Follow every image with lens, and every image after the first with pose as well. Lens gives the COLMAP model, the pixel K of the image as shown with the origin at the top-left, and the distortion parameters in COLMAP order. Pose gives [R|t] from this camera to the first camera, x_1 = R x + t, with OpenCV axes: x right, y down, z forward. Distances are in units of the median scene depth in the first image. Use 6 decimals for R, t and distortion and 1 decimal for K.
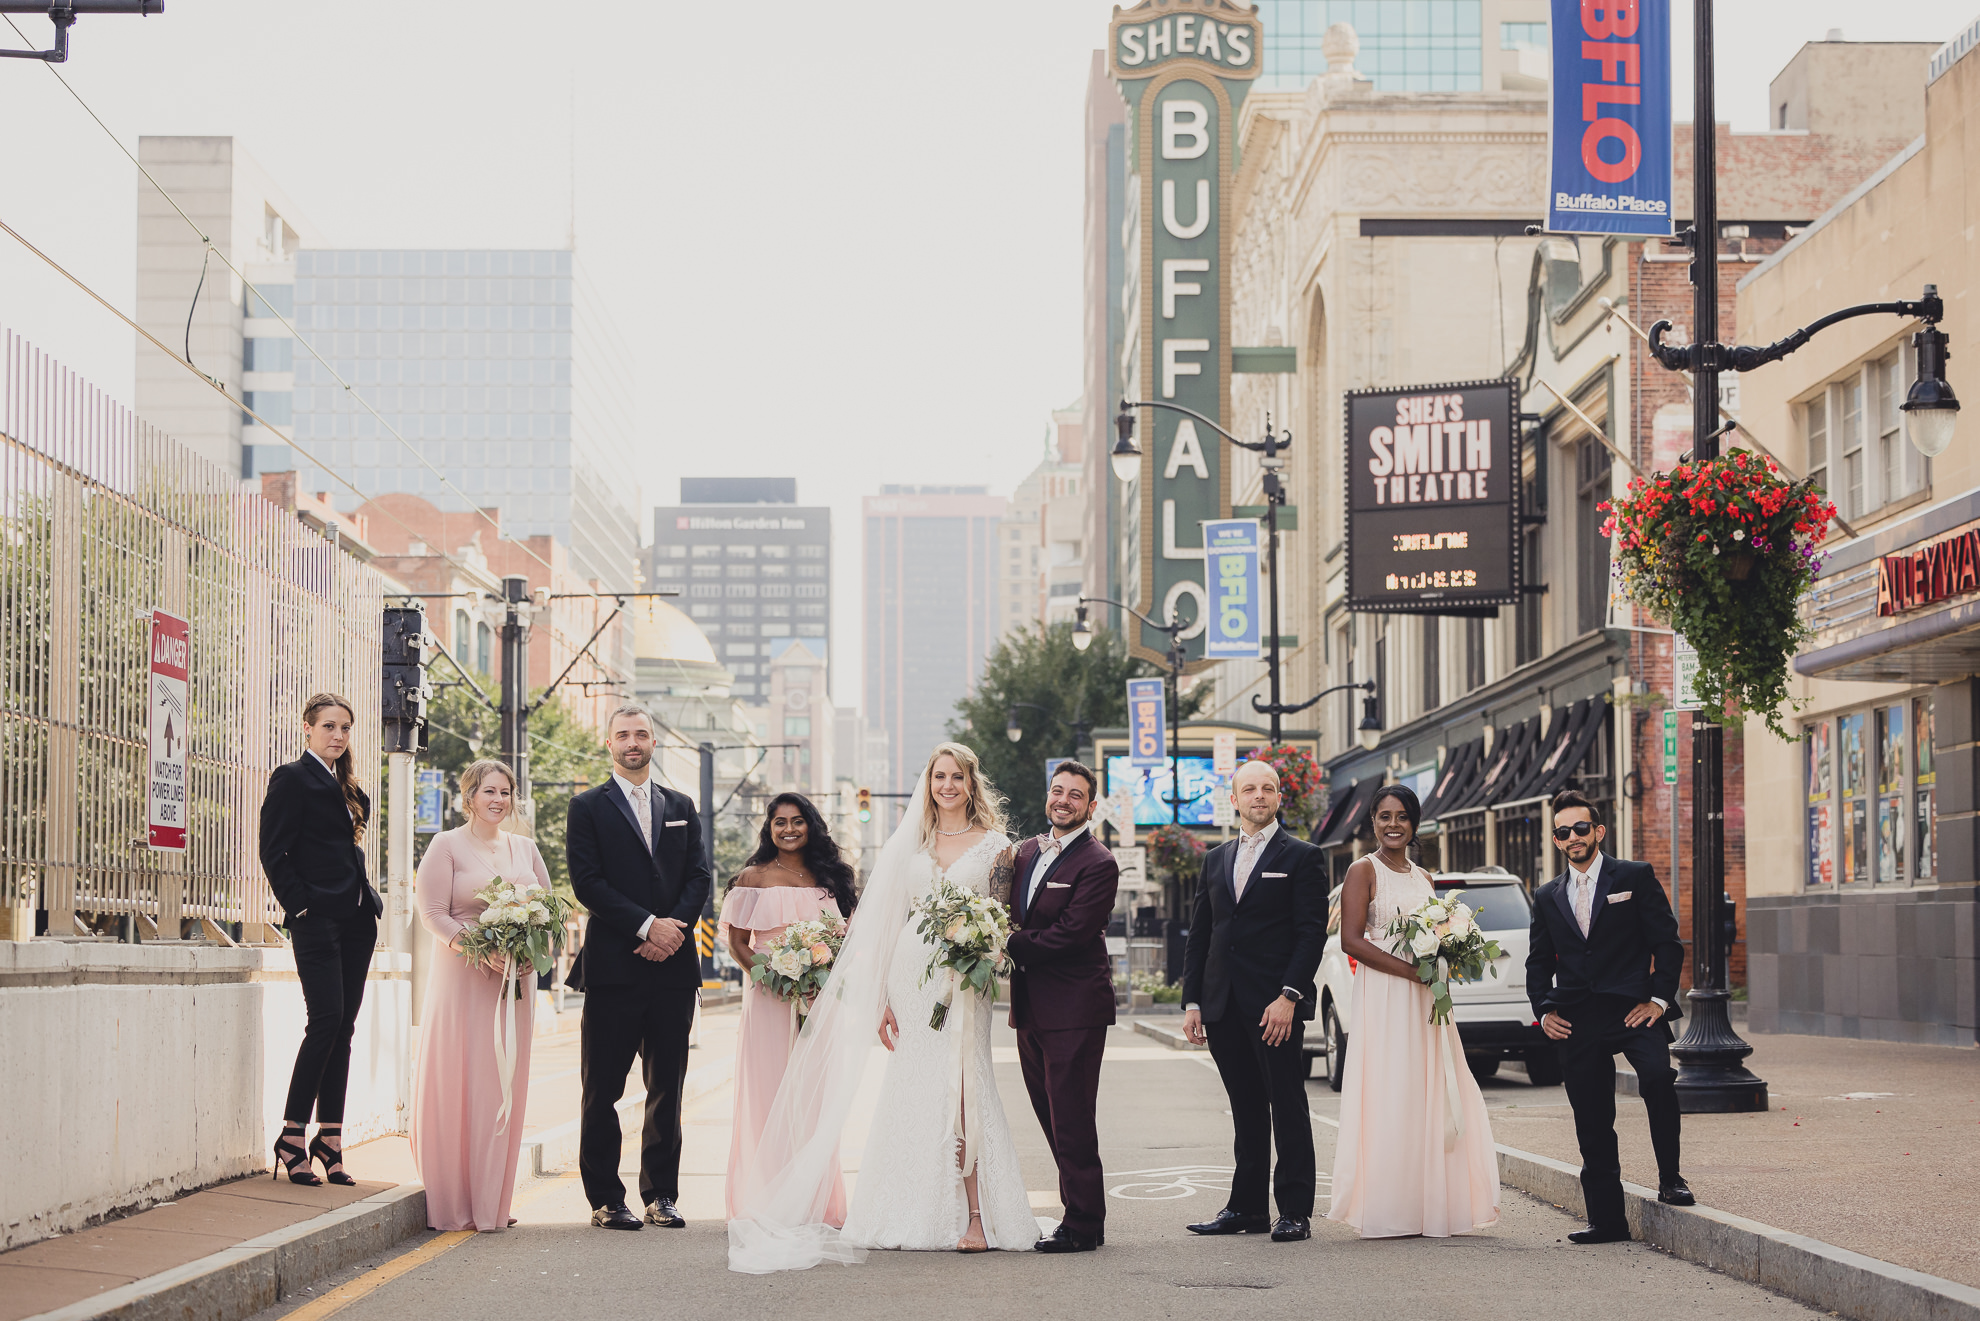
lens RADIAL K [[4131.7, 0, 940.5], [0, 4131.7, 658.1], [0, 0, 1]] dist [0.006048, 0.380695]
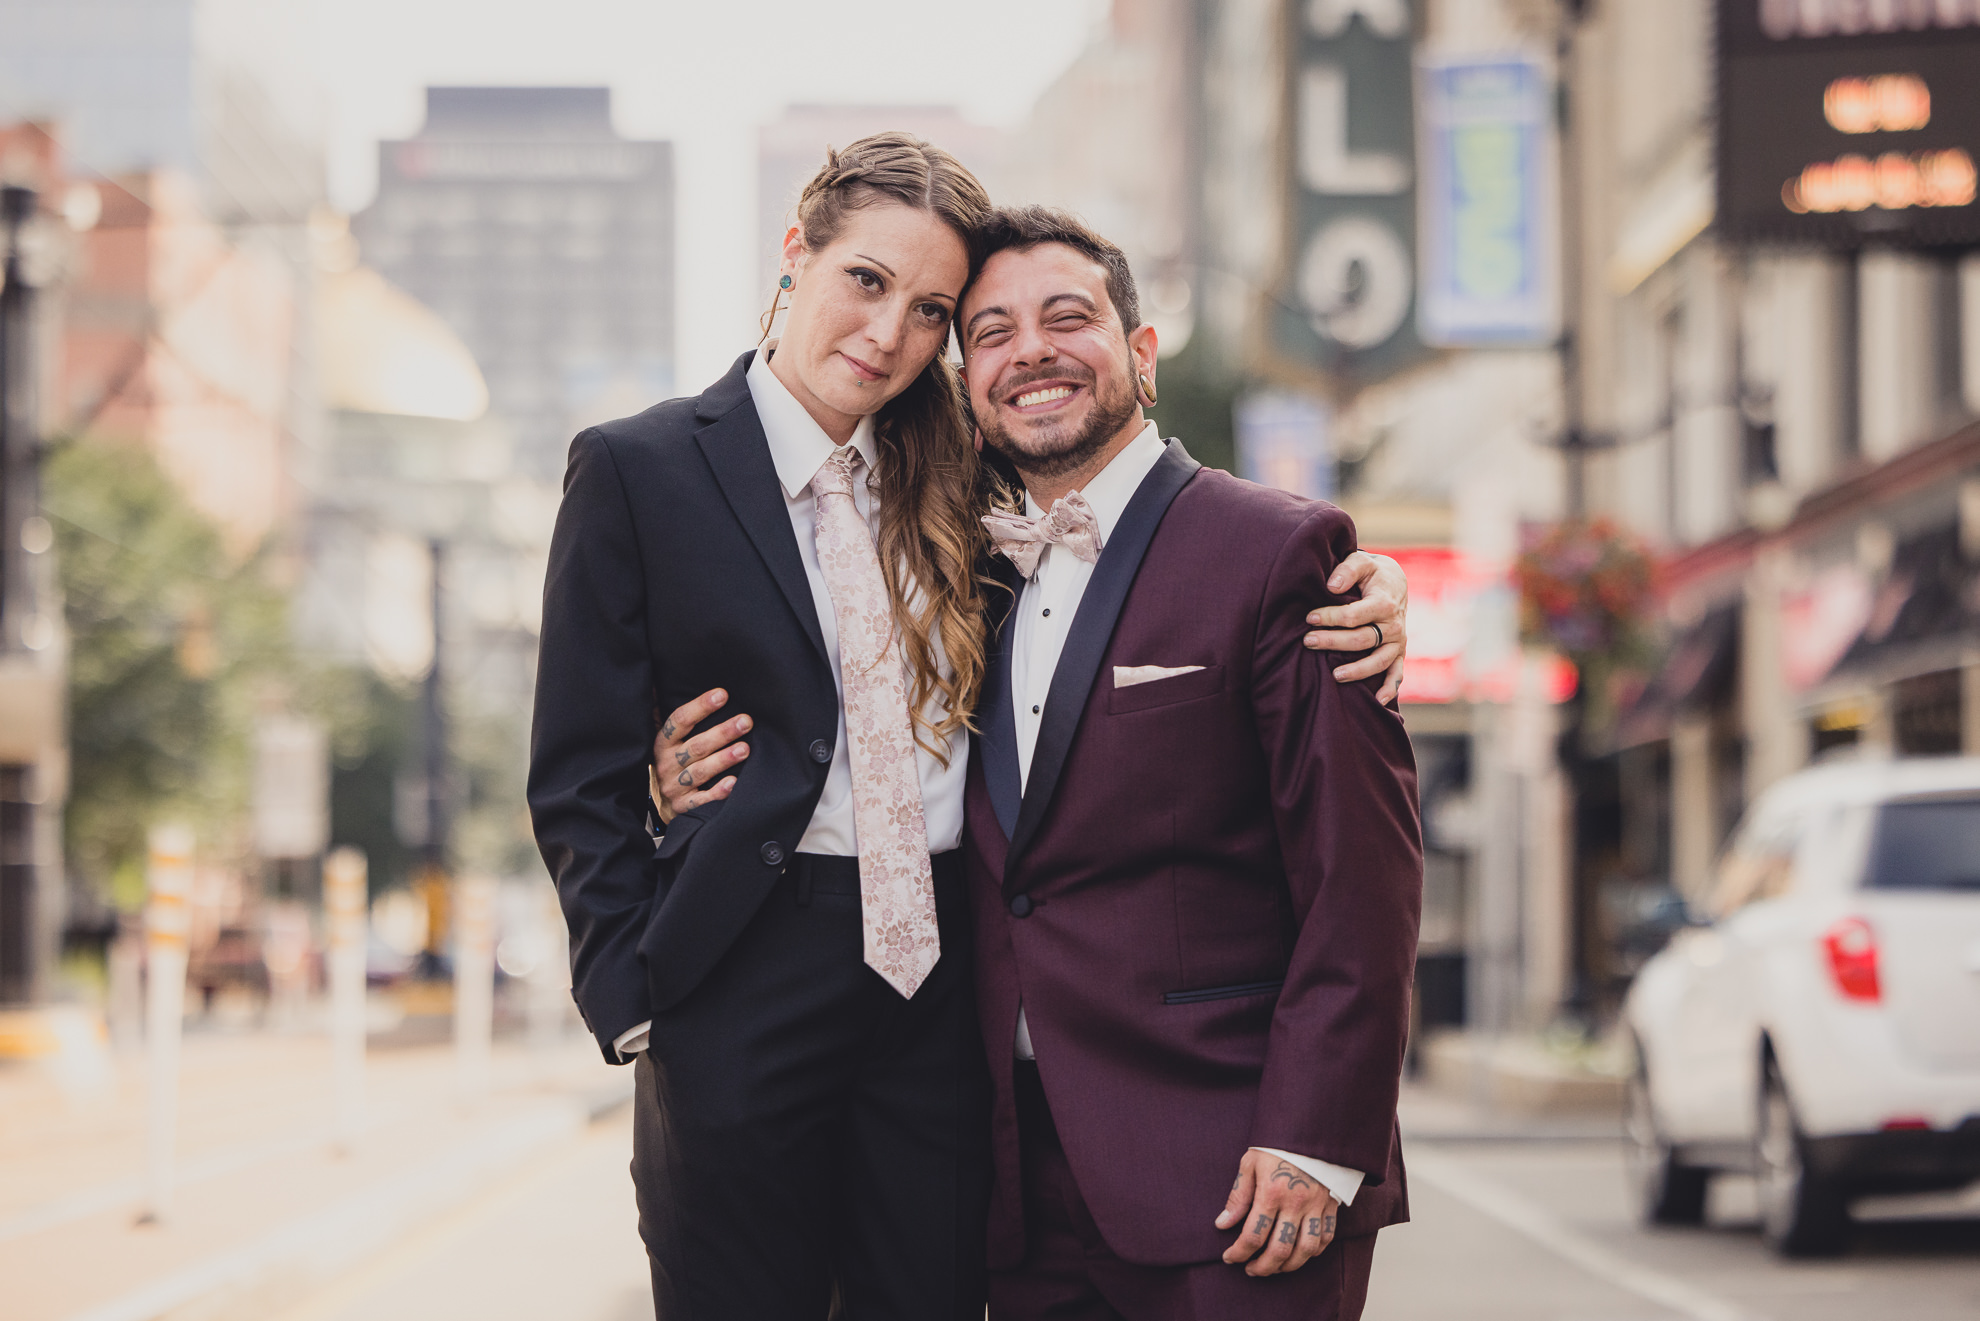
lens RADIAL K [[6551.9, 0, 990.0], [0, 6551.9, 660.5], [0, 0, 1]] dist [0.985754, -28.415947]
pose [[0.999879, 0.000576, 0.015548, 0.000590], [-0.001033, 0.999567, 0.029392, 0.012838], [-0.015525, -0.029404, 0.999447, 0.187460]]
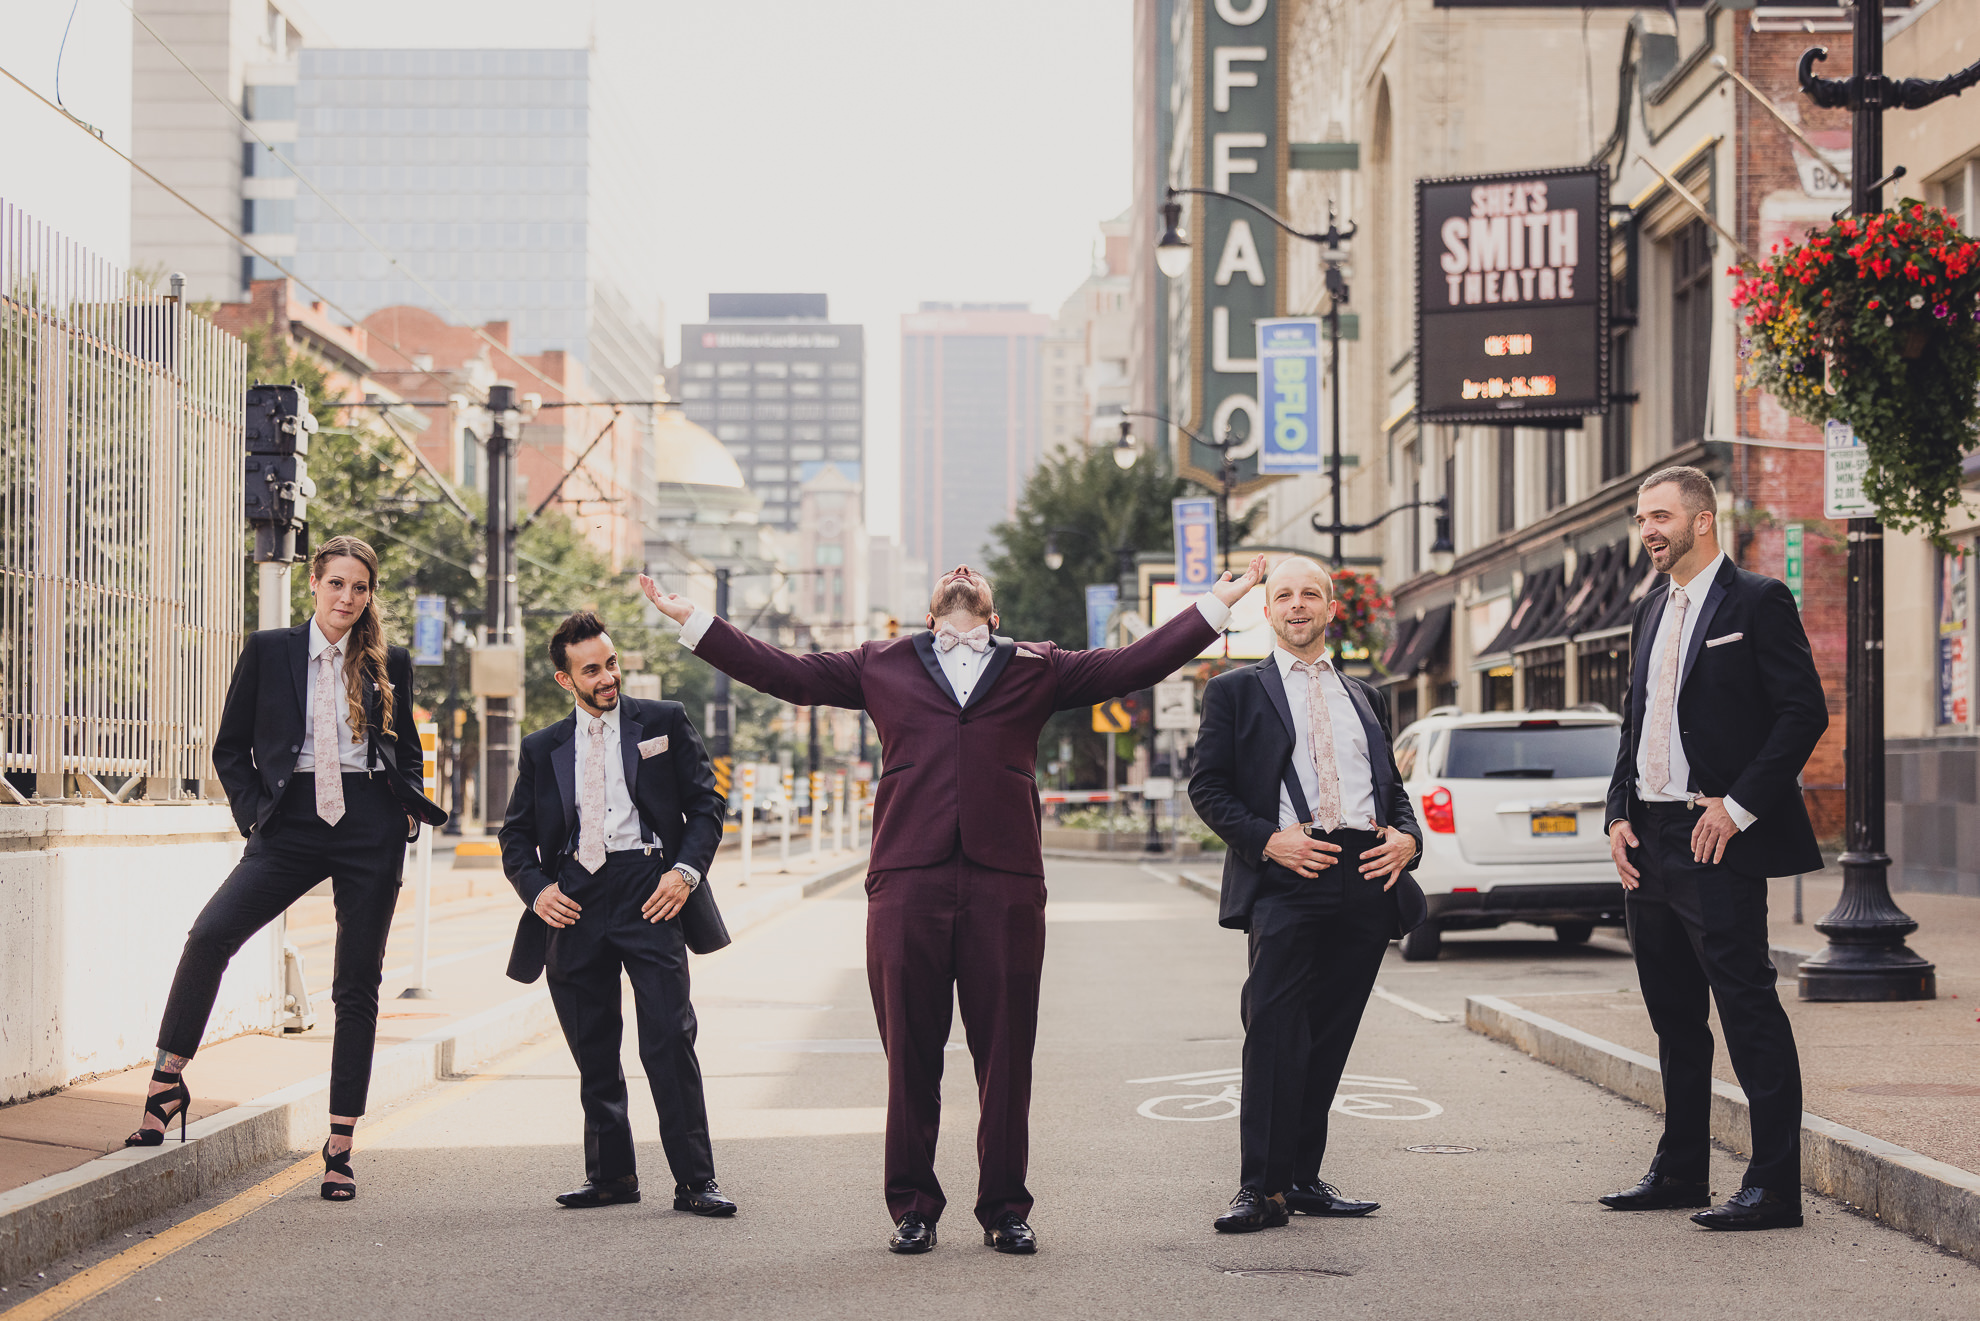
lens RADIAL K [[4131.7, 0, 940.5], [0, 4131.7, 658.1], [0, 0, 1]] dist [0.006048, 0.380695]
pose [[0.999917, 0.002541, -0.012608, 0.004779], [-0.002036, 0.999200, 0.039929, 0.003778], [0.012699, -0.039900, 0.999123, 0.078420]]
